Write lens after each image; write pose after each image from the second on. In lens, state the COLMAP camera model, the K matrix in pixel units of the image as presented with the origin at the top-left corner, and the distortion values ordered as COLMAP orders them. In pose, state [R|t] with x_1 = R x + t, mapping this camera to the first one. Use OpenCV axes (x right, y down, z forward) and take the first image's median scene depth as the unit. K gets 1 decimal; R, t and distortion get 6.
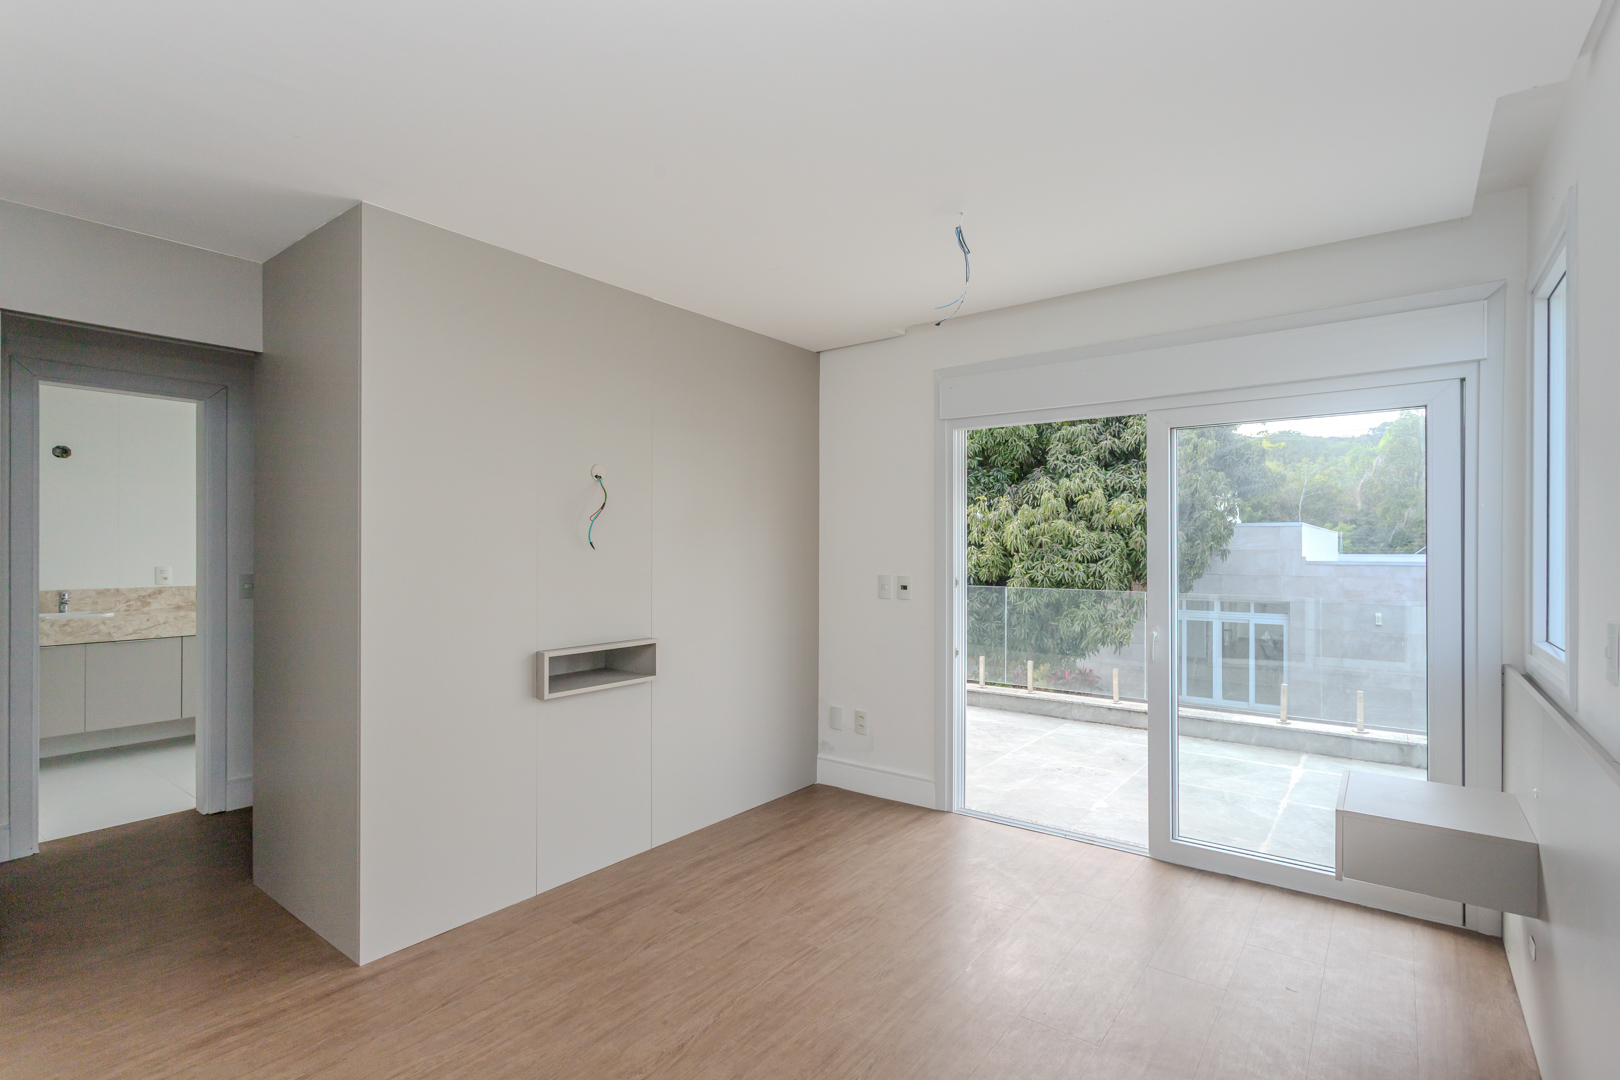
lens RADIAL K [[764.1, 0, 810.0], [0, 764.1, 540.0], [0, 0, 1]] dist [0.000214, 0.000976]
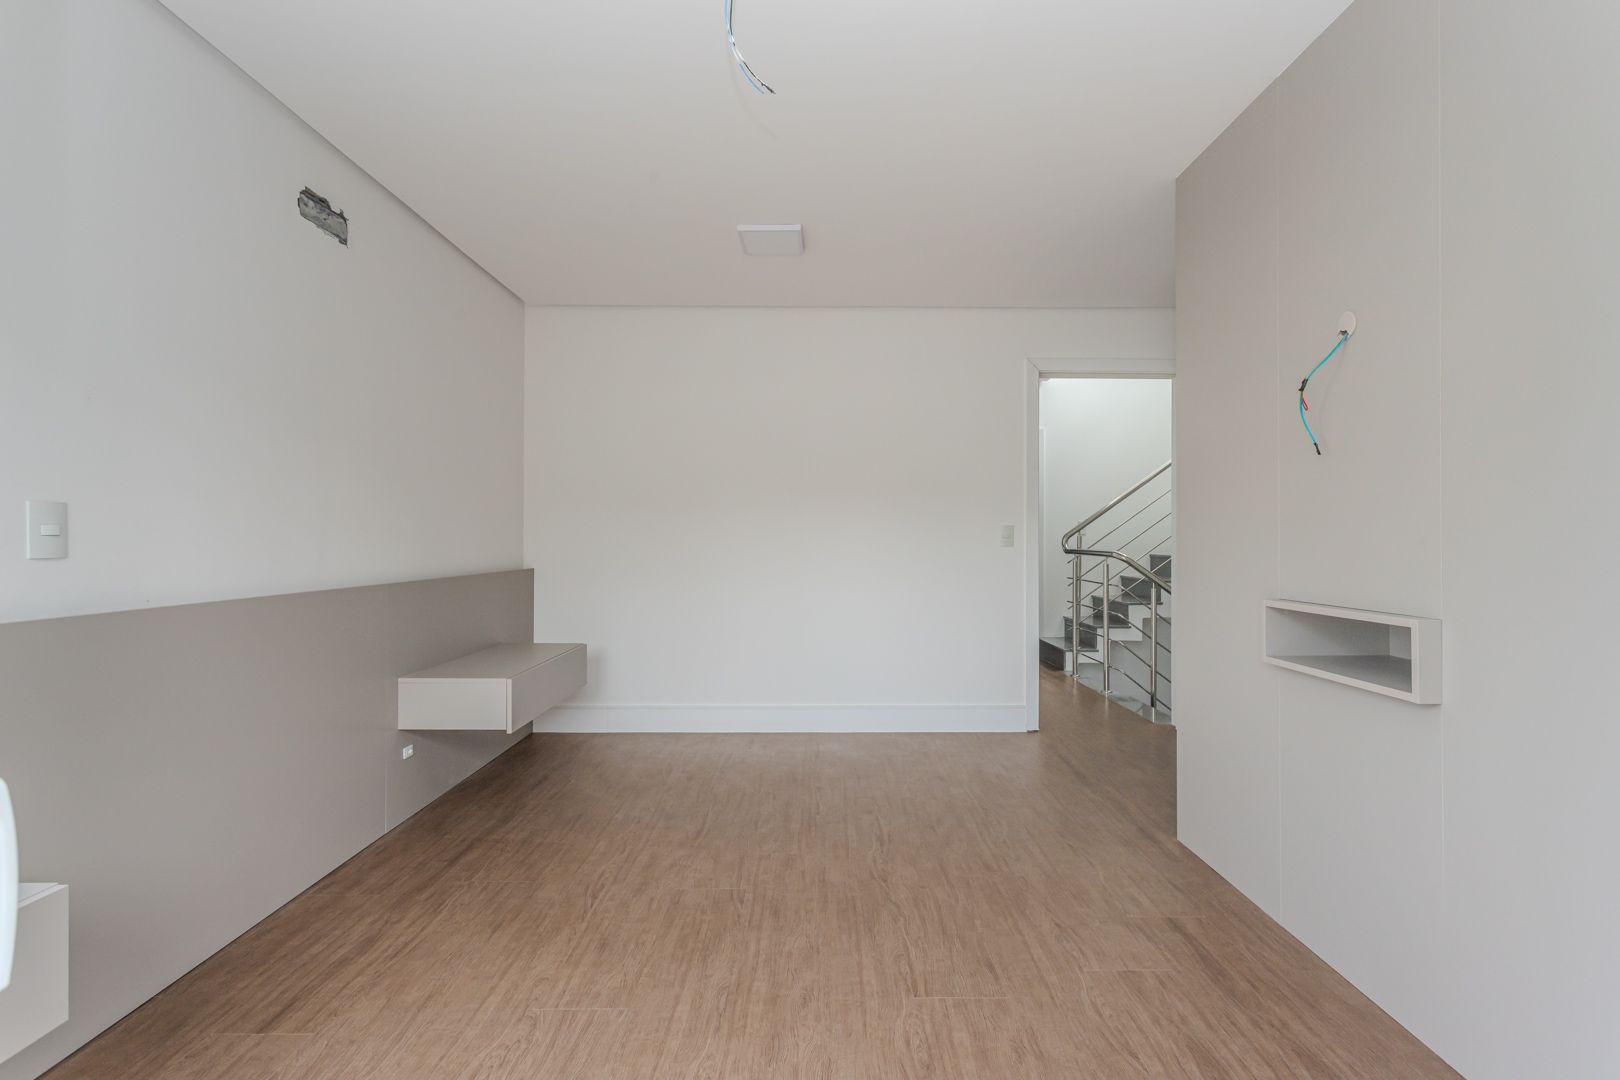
lens RADIAL K [[764.1, 0, 810.0], [0, 764.1, 540.0], [0, 0, 1]] dist [0.000214, 0.000976]
pose [[-0.794586, 0.000563, -0.607151, 0.491389], [0.005581, 0.999964, -0.006377, 0.099394], [0.607126, -0.008455, -0.794561, 1.415724]]
